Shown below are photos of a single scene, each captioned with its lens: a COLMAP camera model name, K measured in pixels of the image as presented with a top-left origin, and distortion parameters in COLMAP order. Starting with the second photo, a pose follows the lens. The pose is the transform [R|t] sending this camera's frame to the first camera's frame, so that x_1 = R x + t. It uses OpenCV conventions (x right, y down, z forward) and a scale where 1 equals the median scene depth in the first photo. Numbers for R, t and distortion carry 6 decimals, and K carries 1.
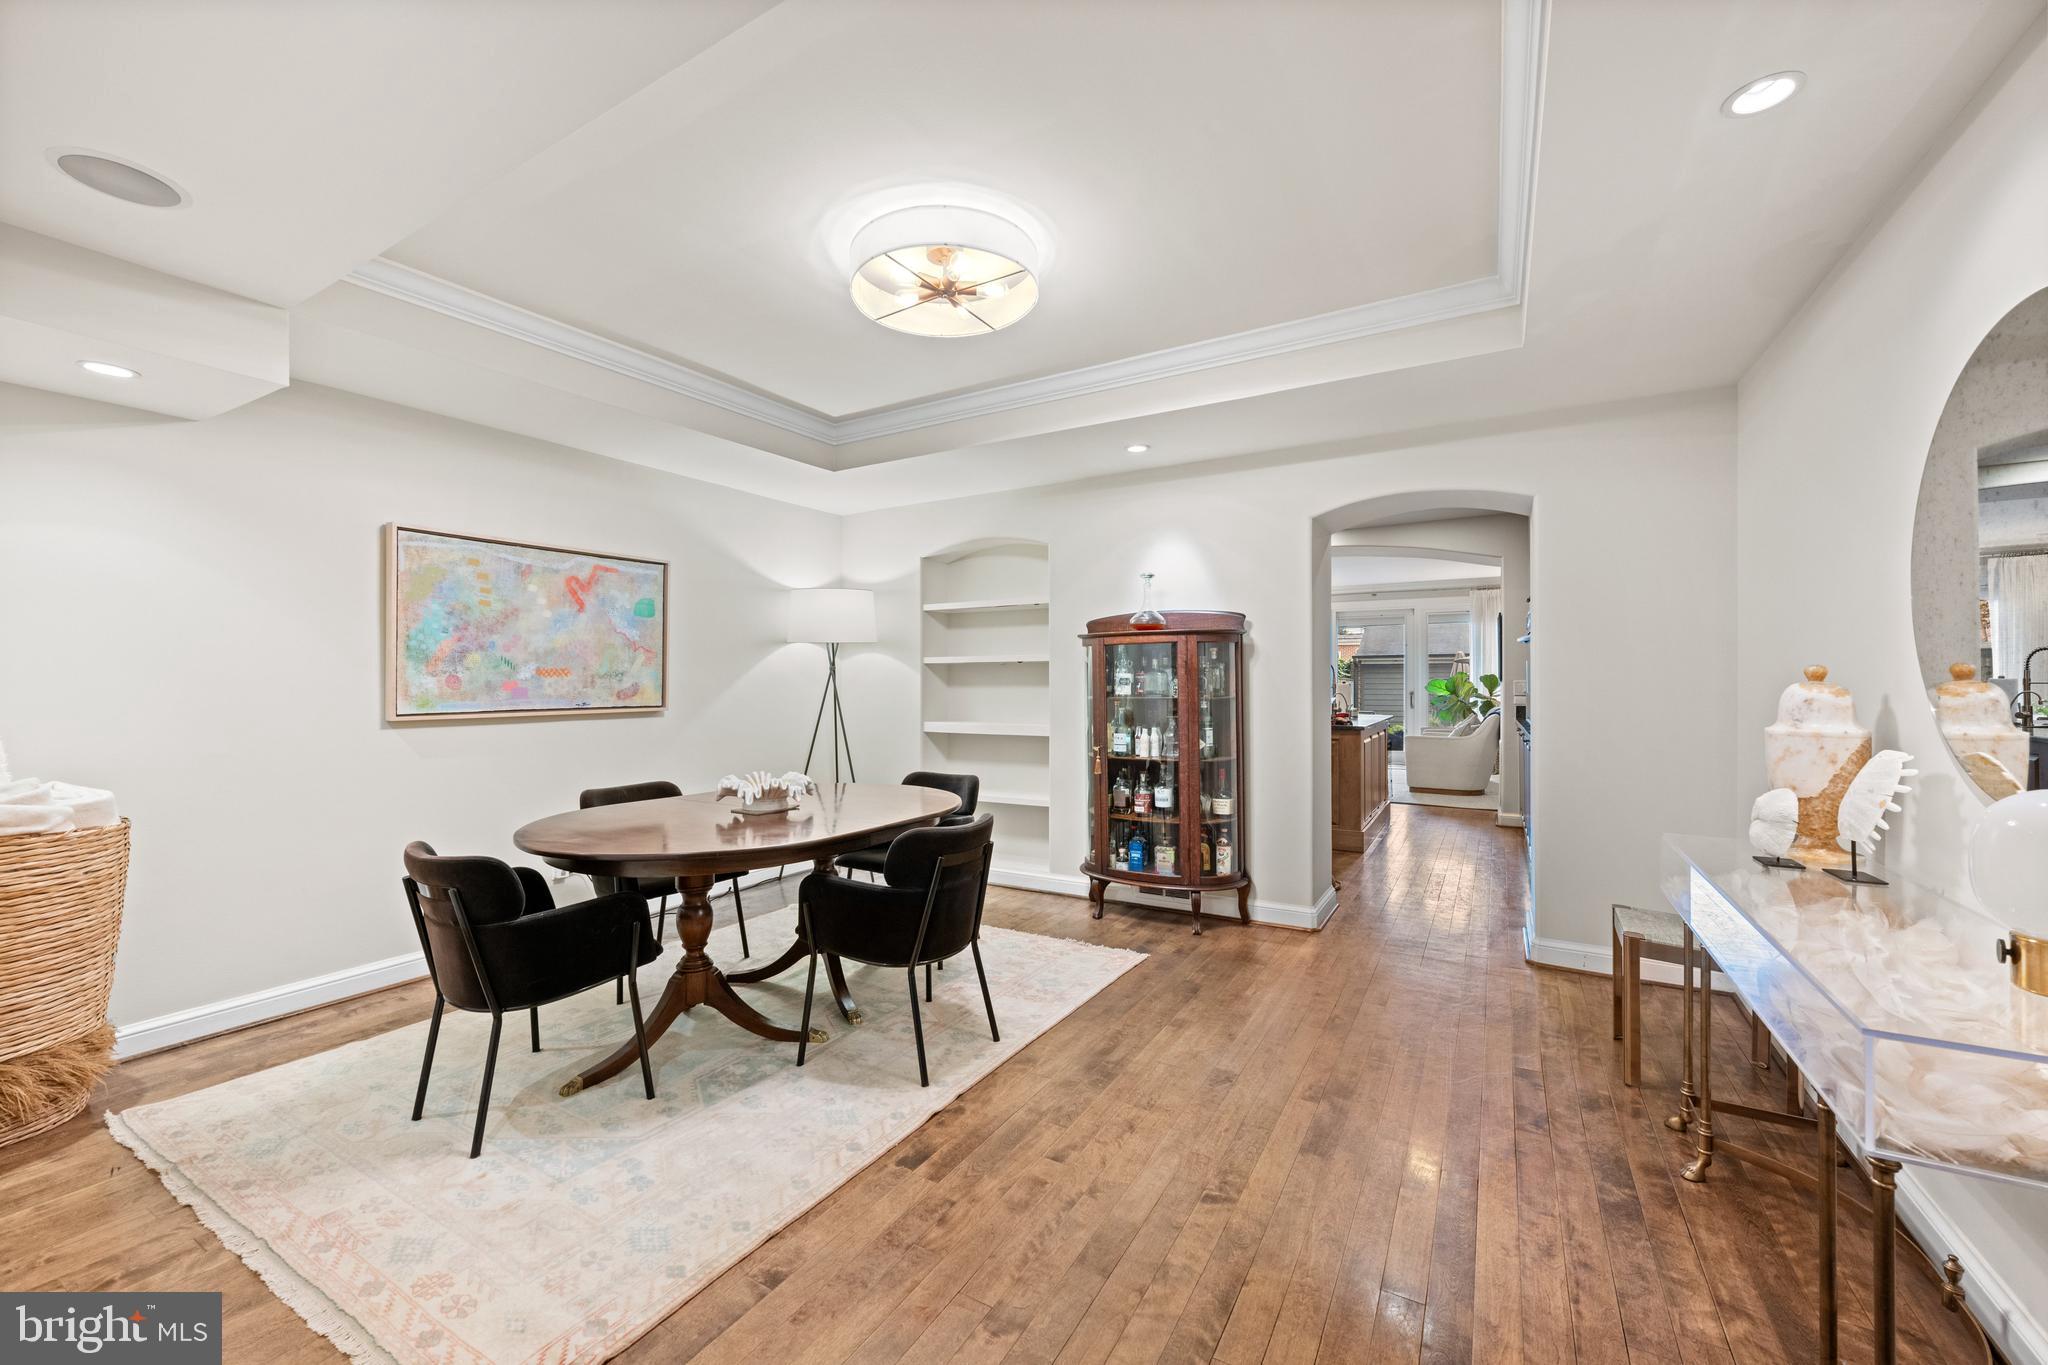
lens RADIAL K [[810.4, 0, 1020.2], [0, 810.4, 684.6], [0, 0, 1]] dist [0.002513, 0.000079]
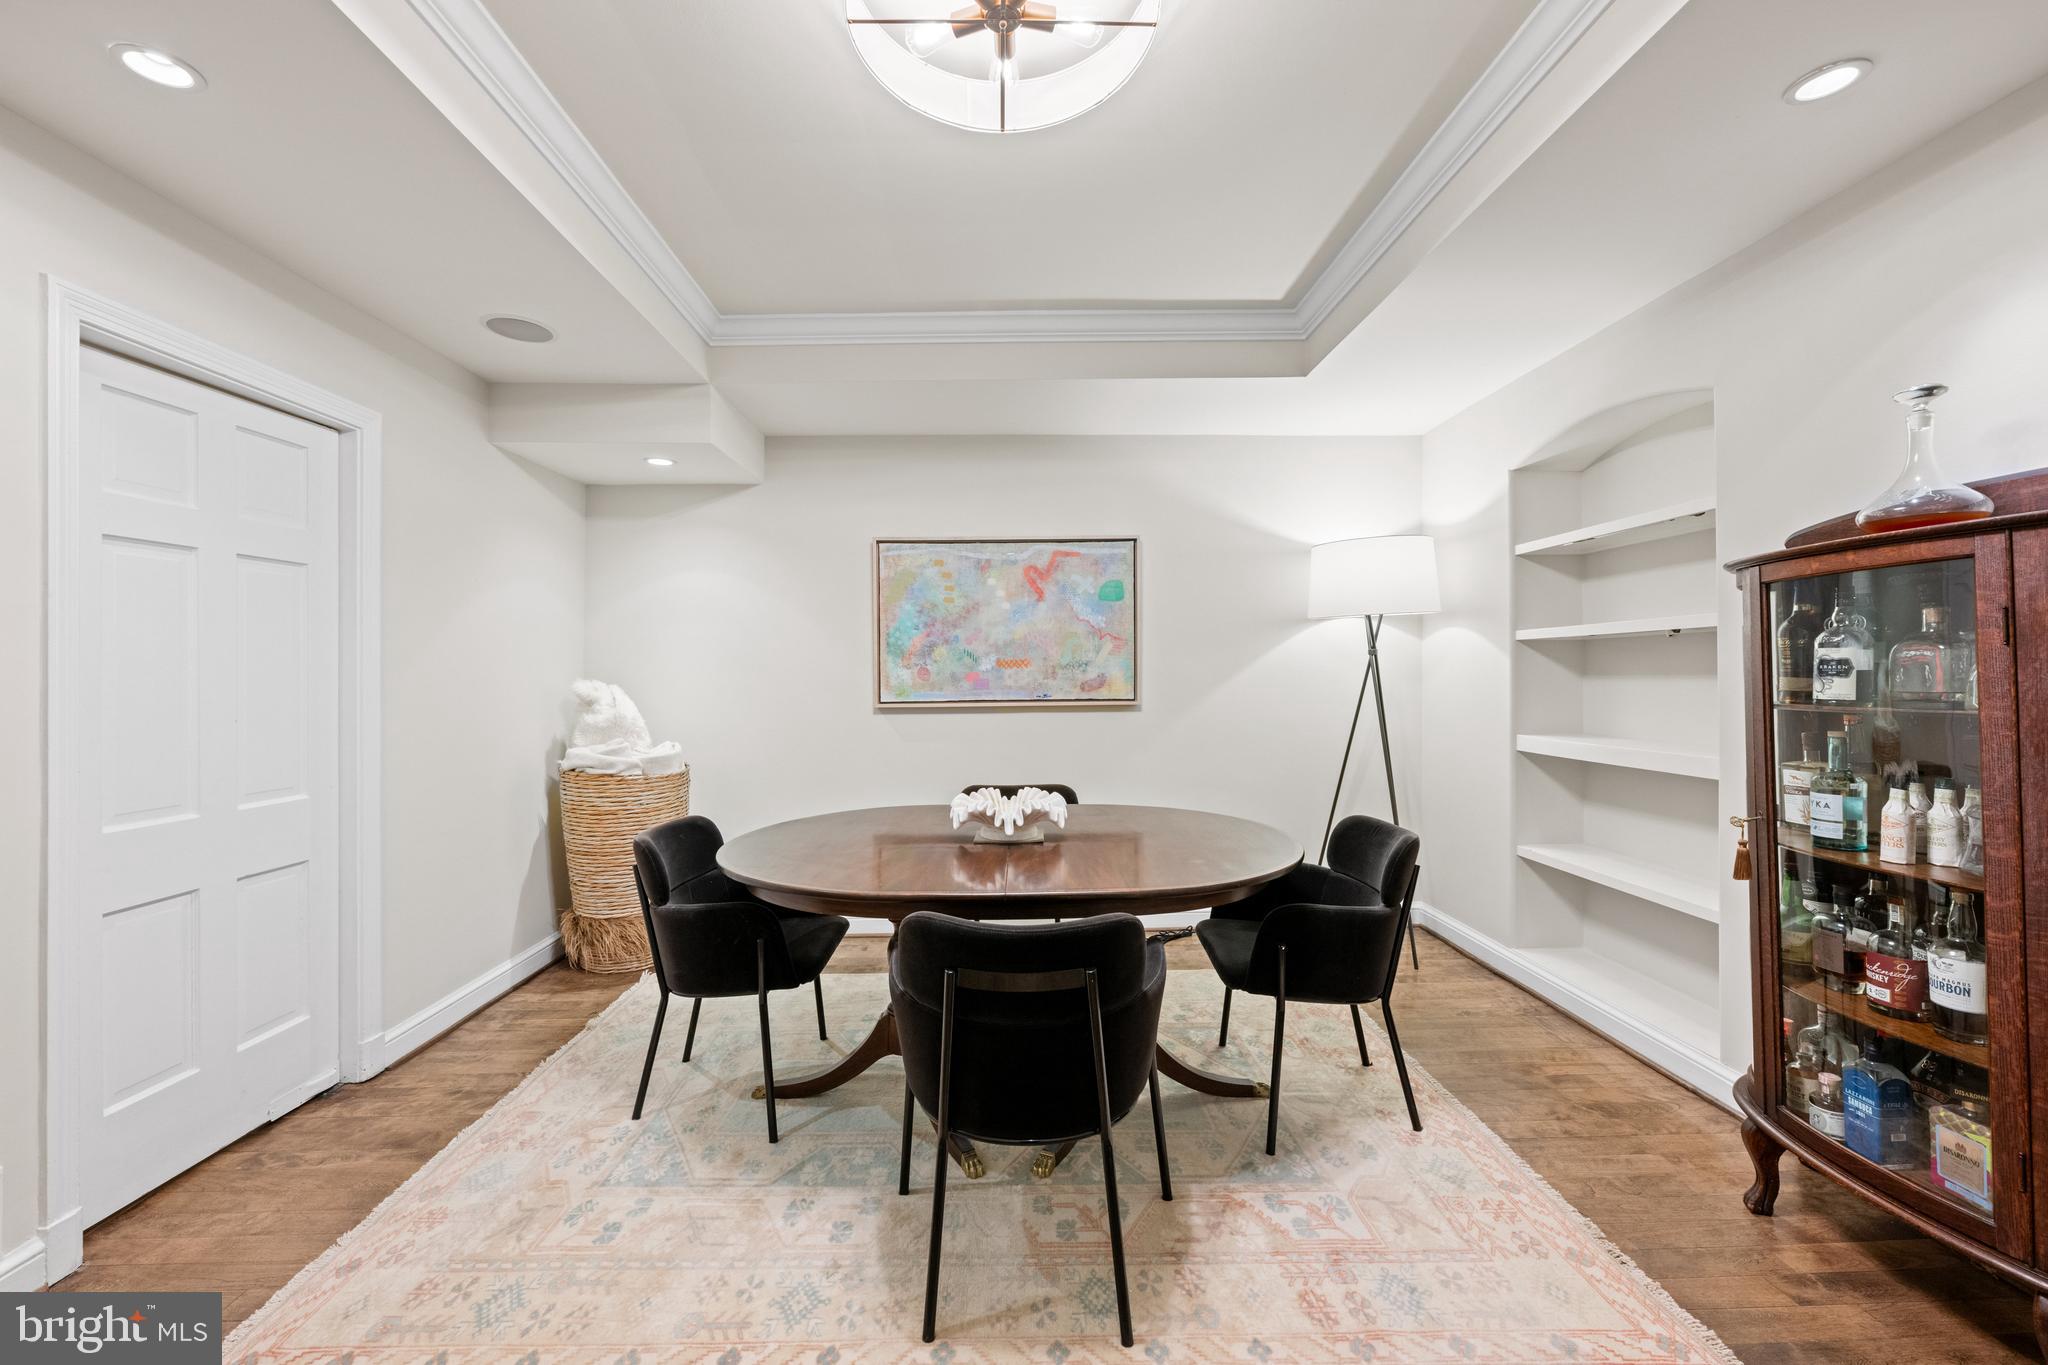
lens RADIAL K [[814.3, 0, 1032.7], [0, 814.3, 672.5], [0, 0, 1]] dist [0.002180, -0.000099]
pose [[0.532386, -0.003185, -0.846496, 0.281217], [0.003756, 0.999992, -0.001401, -0.002456], [0.846494, -0.002434, 0.532393, 0.470978]]
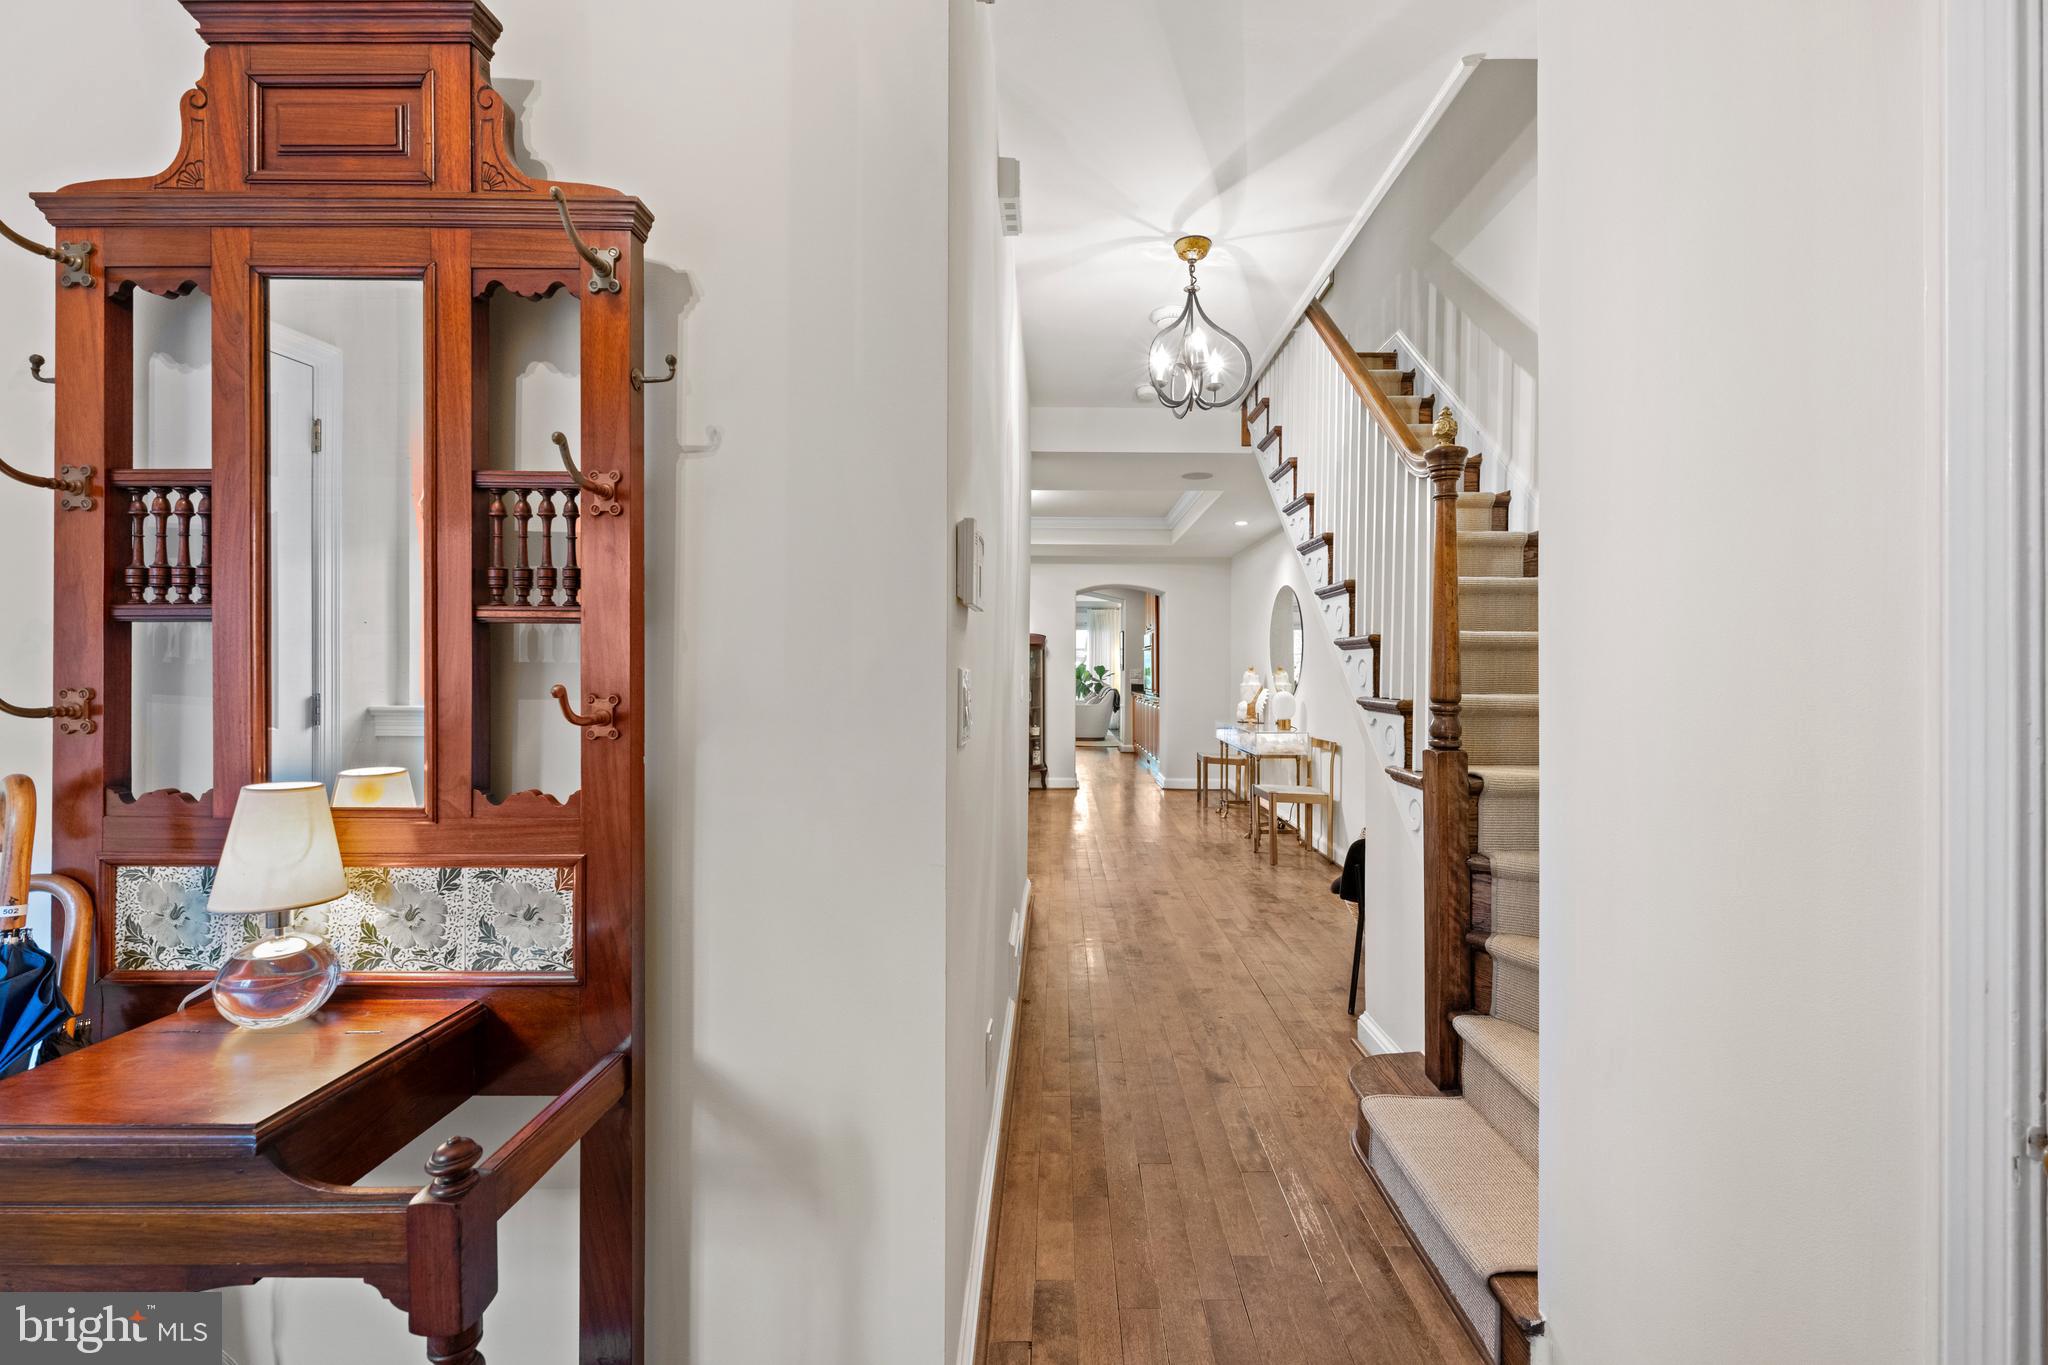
lens RADIAL K [[842.0, 0, 1061.3], [0, 842.0, 665.4], [0, 0, 1]] dist [-0.000625, 0.000014]
pose [[0.855444, 0.009124, 0.517814, -0.838036], [-0.004705, 0.999940, -0.009846, 0.007690], [-0.517873, 0.005986, 0.855436, -0.880683]]
